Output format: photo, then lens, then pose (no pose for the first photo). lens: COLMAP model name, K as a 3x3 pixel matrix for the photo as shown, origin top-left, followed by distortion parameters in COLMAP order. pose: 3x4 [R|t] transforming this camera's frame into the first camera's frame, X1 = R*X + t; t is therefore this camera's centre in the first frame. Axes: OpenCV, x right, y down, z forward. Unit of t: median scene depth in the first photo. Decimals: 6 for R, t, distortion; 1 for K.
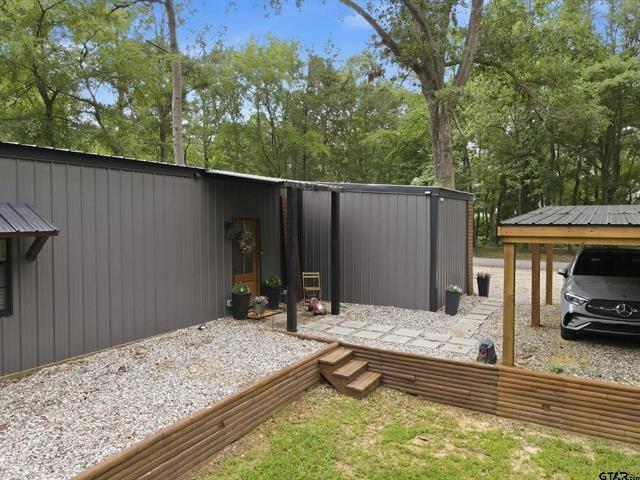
lens RADIAL K [[478.4, 0, 320.0], [0, 478.4, 240.0], [0, 0, 1]] dist [0.018056, 0.002408]
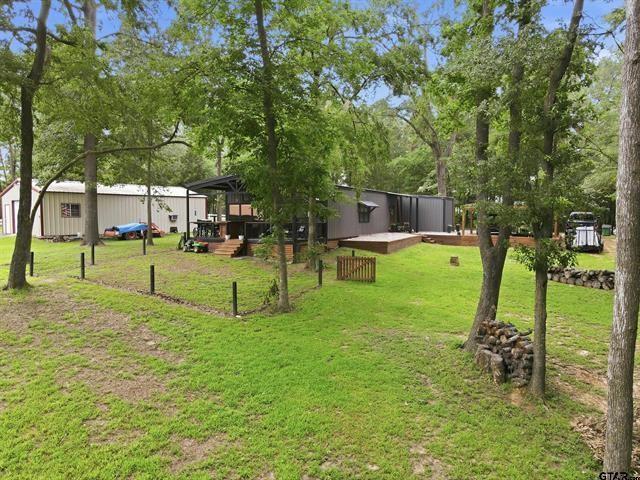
lens RADIAL K [[478.4, 0, 320.0], [0, 478.4, 240.0], [0, 0, 1]] dist [0.018056, 0.002408]
pose [[0.998749, 0.000233, 0.049998, -0.837161], [-0.000563, 0.999978, 0.006587, 0.182293], [-0.049996, -0.006607, 0.998728, -2.435422]]
